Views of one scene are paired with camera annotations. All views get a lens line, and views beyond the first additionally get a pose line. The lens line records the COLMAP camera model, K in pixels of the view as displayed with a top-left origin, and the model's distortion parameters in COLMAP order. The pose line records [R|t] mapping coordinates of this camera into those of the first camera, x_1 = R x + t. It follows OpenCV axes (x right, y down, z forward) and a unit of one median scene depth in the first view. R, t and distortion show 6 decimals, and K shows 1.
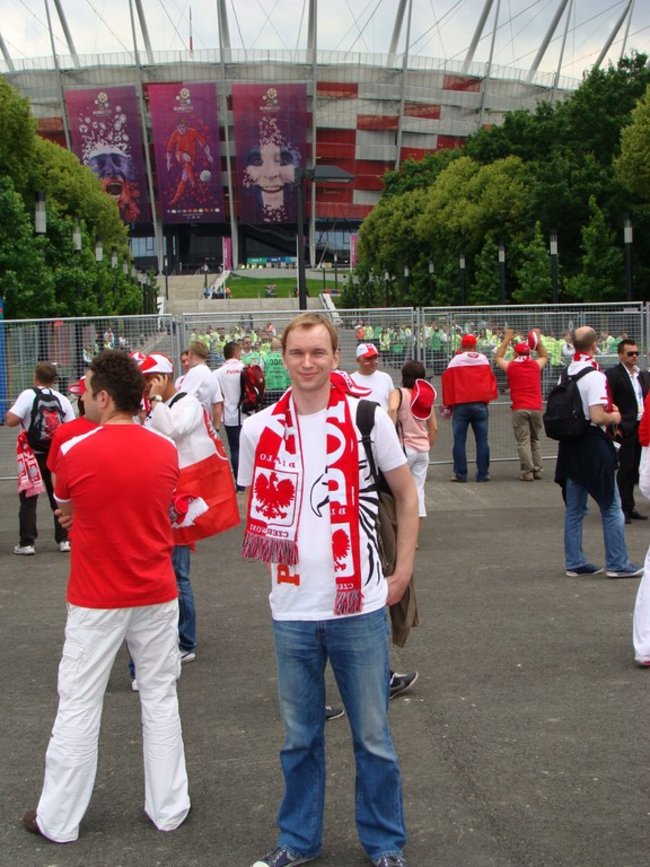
lens RADIAL K [[1244.5, 0, 348.8], [0, 1244.5, 434.7], [0, 0, 1]] dist [-0.166371, 0.254406]
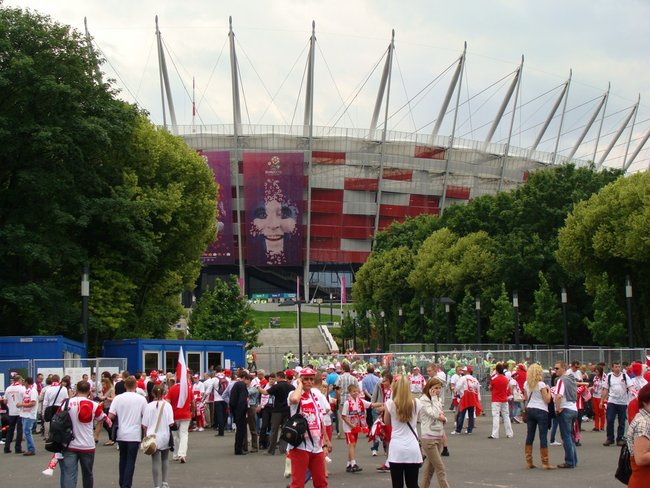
lens RADIAL K [[1154.3, 0, 325.0], [0, 1154.3, 244.0], [0, 0, 1]] dist [-0.080764, -0.041291]
pose [[0.999930, 0.005913, 0.010258, -0.024265], [-0.003998, 0.984107, -0.177530, 0.008789], [-0.011145, 0.177477, 0.984062, -0.117684]]
